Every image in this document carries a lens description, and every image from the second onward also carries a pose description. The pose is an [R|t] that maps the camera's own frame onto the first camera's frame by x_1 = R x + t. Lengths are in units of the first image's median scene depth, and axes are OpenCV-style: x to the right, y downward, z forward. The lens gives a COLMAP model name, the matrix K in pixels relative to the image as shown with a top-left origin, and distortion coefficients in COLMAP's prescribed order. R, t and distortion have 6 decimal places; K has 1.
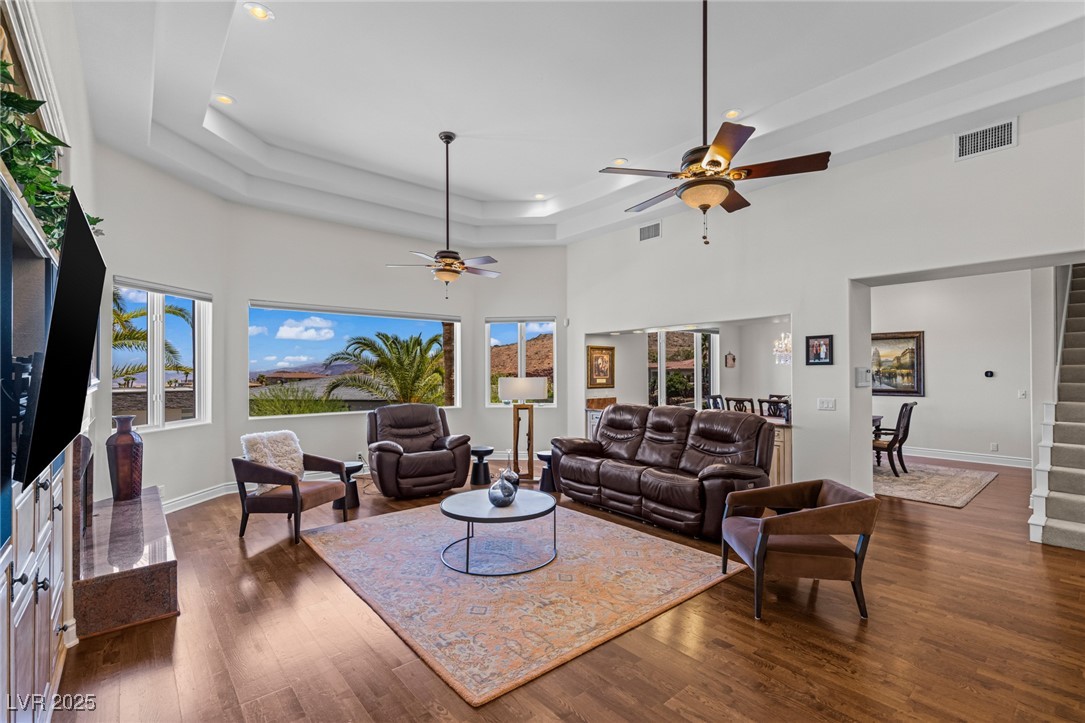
lens RADIAL K [[487.1, 0, 553.5], [0, 487.1, 365.7], [0, 0, 1]] dist [0.009040, 0.000033]
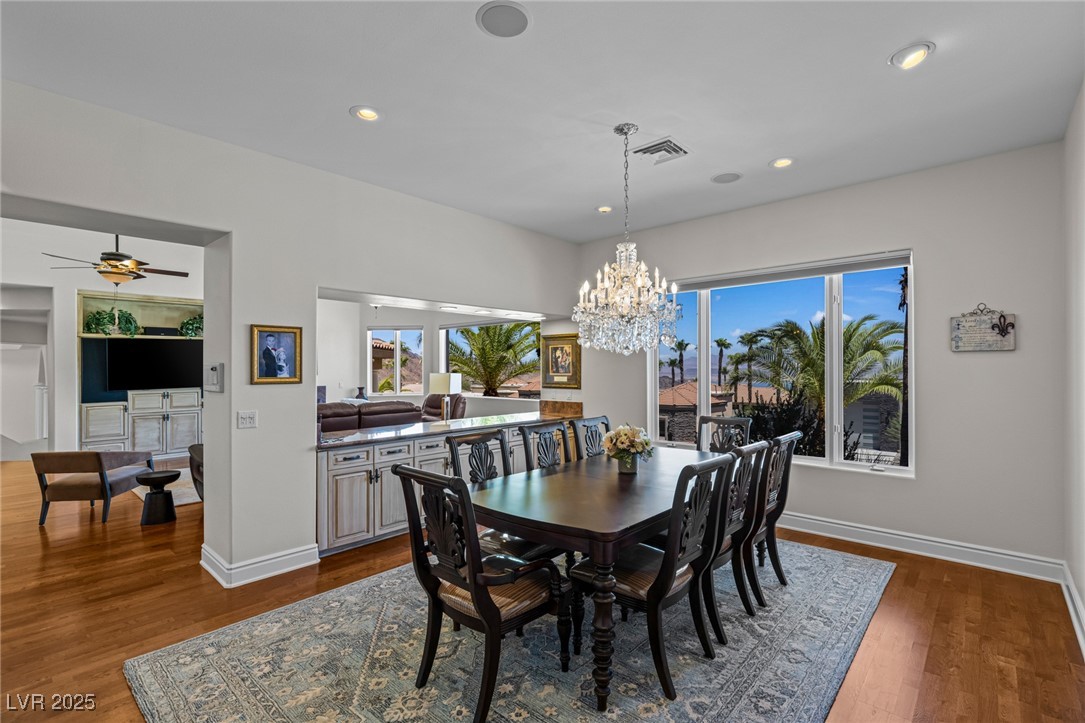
lens RADIAL K [[502.8, 0, 547.1], [0, 502.8, 367.2], [0, 0, 1]] dist [0.000538, -0.000109]
pose [[0.119861, 0.001484, -0.992790, 1.086176], [0.020521, 0.999782, 0.003972, 0.010287], [0.992579, -0.020849, 0.119804, 1.077517]]
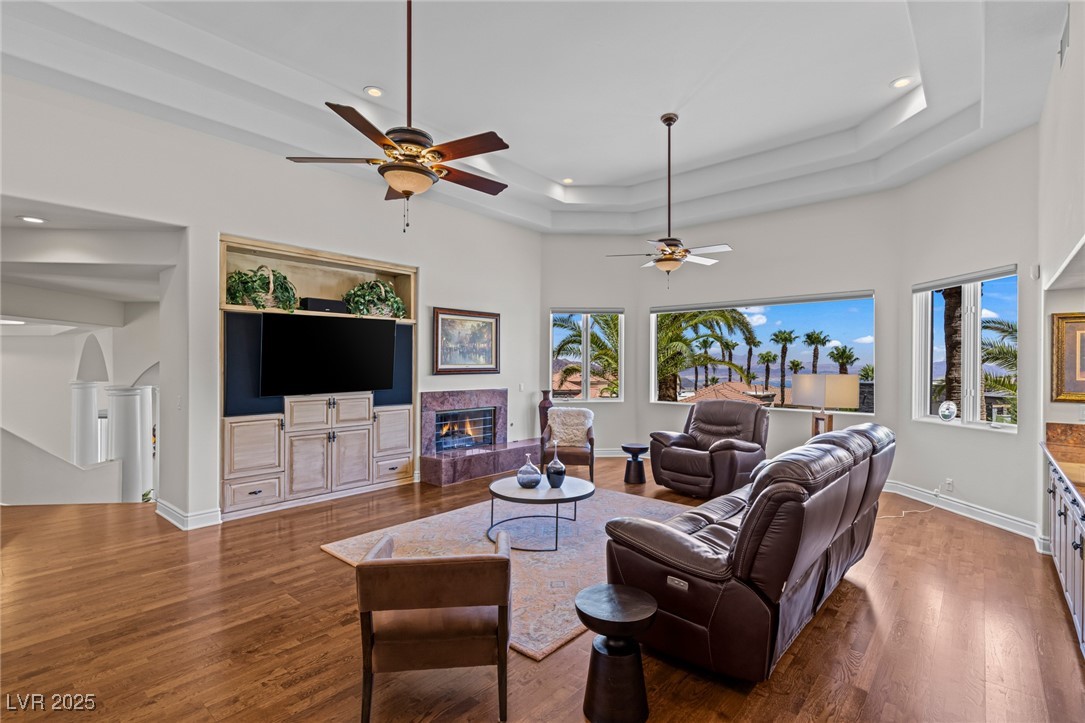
lens RADIAL K [[509.8, 0, 549.6], [0, 509.8, 365.5], [0, 0, 1]] dist [-0.001269, -0.000258]
pose [[0.148246, 0.004667, -0.988940, 0.596505], [0.010199, 0.999928, 0.006248, 0.002755], [0.988898, -0.011013, 0.148188, 0.504113]]
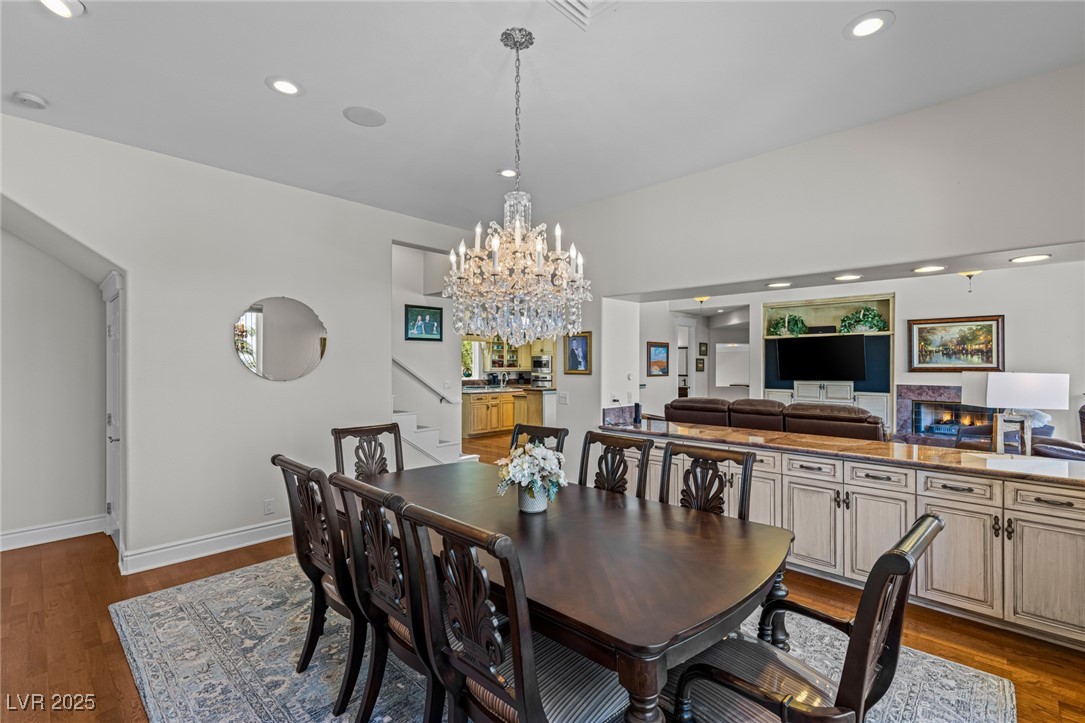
lens RADIAL K [[484.6, 0, 545.6], [0, 484.6, 363.4], [0, 0, 1]] dist [0.002161, -0.000331]
pose [[-0.995192, 0.001632, -0.097930, 0.622006], [0.003071, 0.999890, -0.014539, 0.018391], [0.097895, -0.014770, -0.995087, 1.562969]]
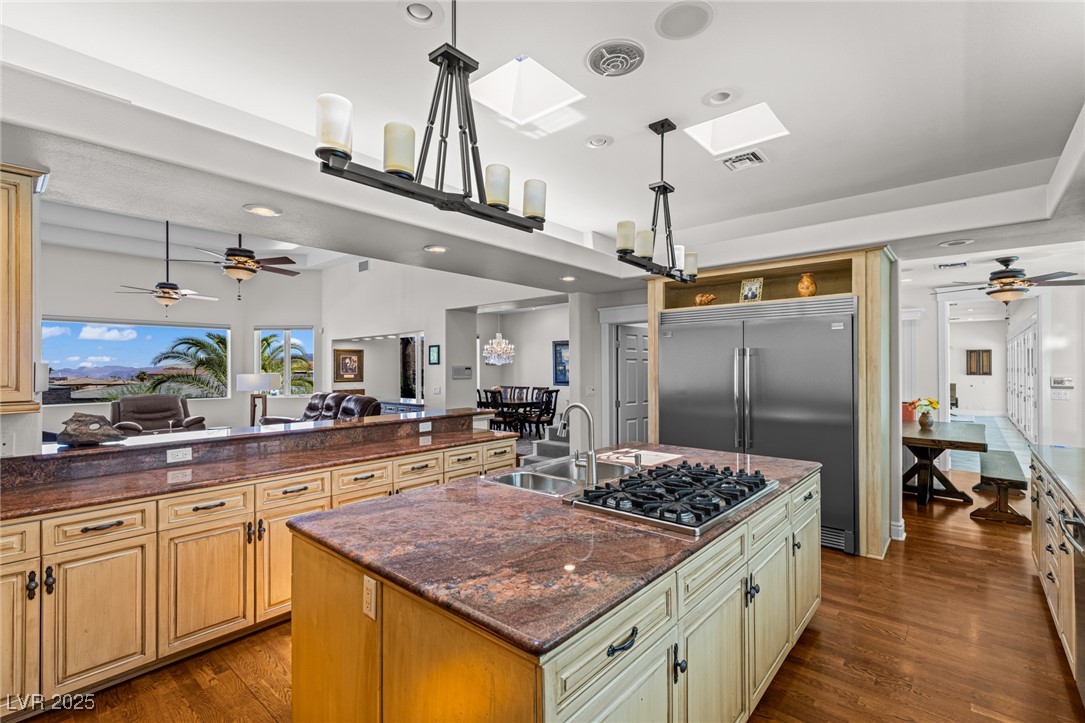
lens RADIAL K [[487.1, 0, 553.5], [0, 487.1, 365.7], [0, 0, 1]] dist [0.009040, 0.000033]
pose [[0.987964, -0.001024, 0.154683, 0.529663], [-0.000339, 0.999961, 0.008781, -0.009893], [-0.154686, -0.008727, 0.987925, -0.443371]]
